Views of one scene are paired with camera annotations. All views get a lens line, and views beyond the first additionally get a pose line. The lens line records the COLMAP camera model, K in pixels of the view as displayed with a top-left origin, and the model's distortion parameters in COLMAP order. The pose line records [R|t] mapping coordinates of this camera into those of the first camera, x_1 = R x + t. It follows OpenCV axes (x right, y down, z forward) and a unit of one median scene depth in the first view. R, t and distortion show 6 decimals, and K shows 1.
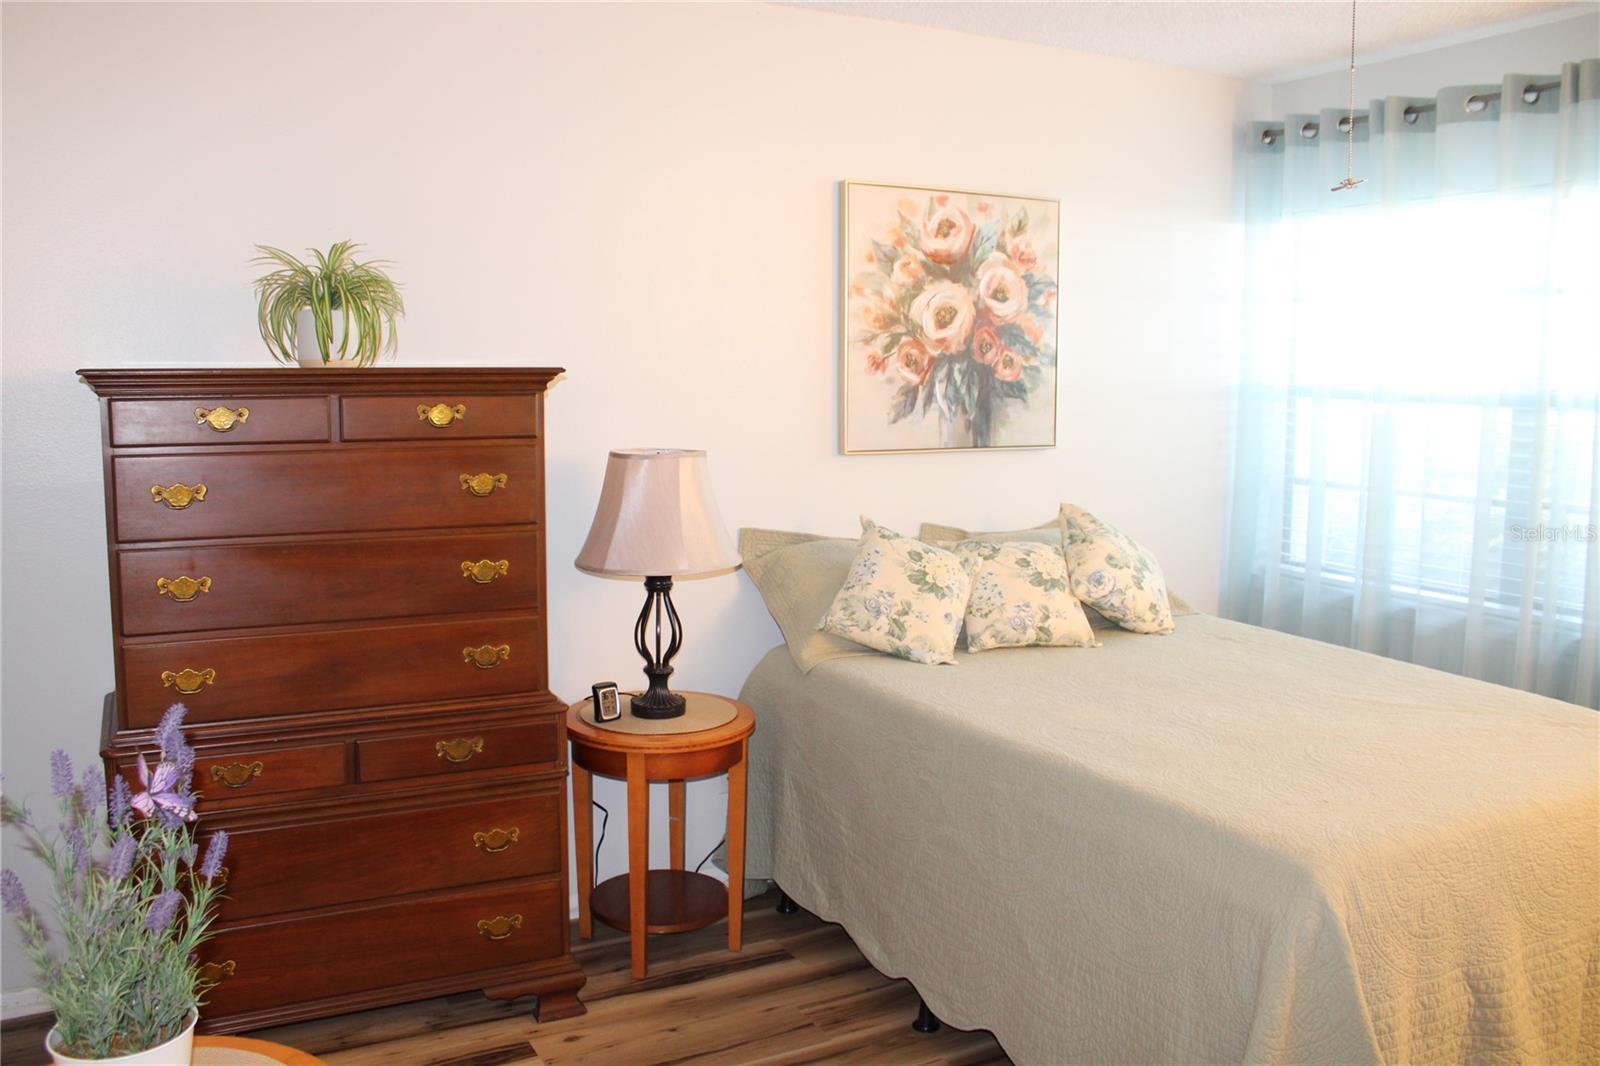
lens RADIAL K [[1348.3, 0, 792.8], [0, 1348.3, 533.8], [0, 0, 1]] dist [-0.122032, 0.110380]
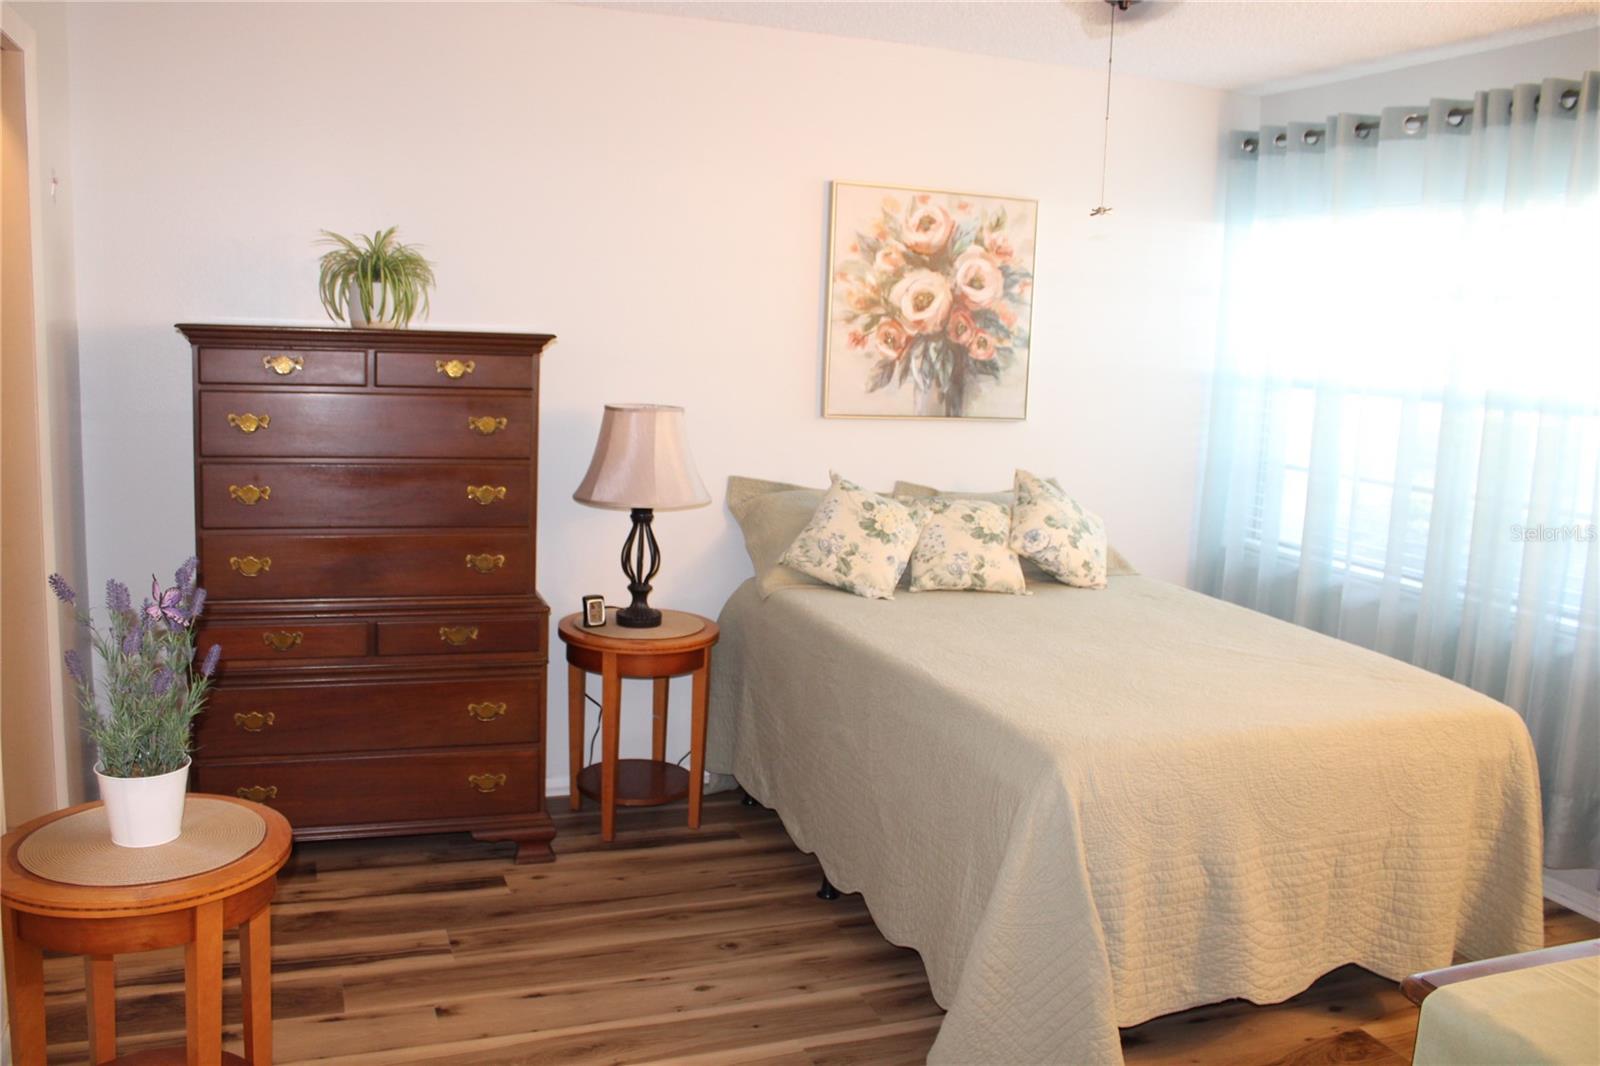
lens RADIAL K [[1348.3, 0, 783.3], [0, 1348.3, 528.6], [0, 0, 1]] dist [-0.122032, 0.110380]
pose [[0.990961, 0.055055, -0.122334, 0.172713], [-0.052576, 0.998343, 0.023400, 0.013200], [0.123419, -0.016756, 0.992213, -0.179295]]
